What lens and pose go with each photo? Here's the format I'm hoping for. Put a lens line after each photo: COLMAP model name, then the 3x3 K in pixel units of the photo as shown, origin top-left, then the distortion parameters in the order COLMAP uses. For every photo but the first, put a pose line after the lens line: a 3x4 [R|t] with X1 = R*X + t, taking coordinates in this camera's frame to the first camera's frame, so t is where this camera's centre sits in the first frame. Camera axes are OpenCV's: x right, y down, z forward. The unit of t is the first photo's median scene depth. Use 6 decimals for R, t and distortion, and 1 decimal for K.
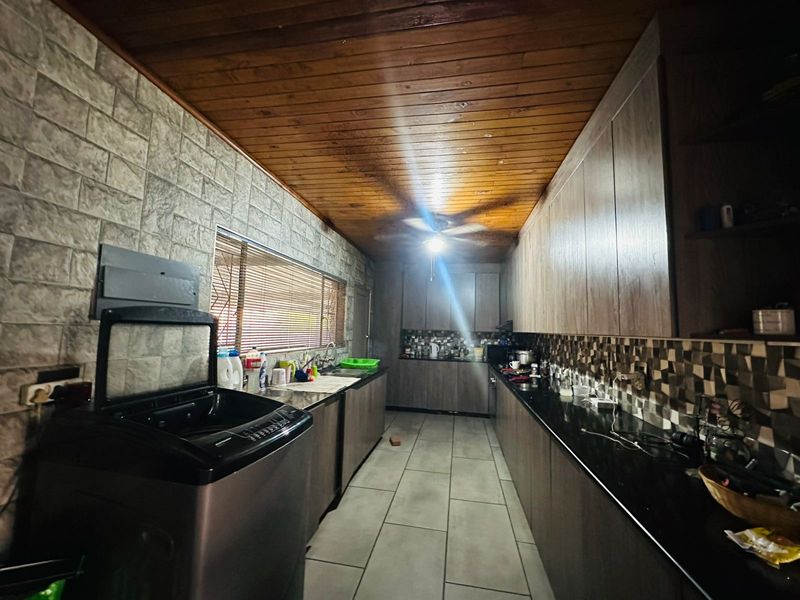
lens RADIAL K [[322.3, 0, 400.0], [0, 322.3, 299.7], [0, 0, 1]] dist [-0.002316, 0.001093]
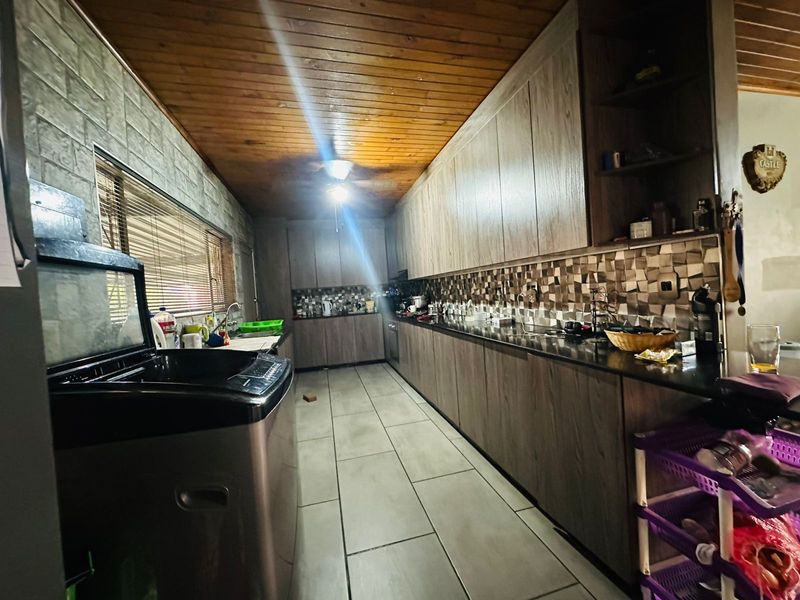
lens RADIAL K [[322.3, 0, 399.5], [0, 322.3, 300.4], [0, 0, 1]] dist [-0.002316, 0.001093]
pose [[0.906110, -0.100790, 0.410859, -0.208772], [0.055201, 0.991069, 0.121385, 0.053260], [-0.419425, -0.087309, 0.903582, 0.015221]]
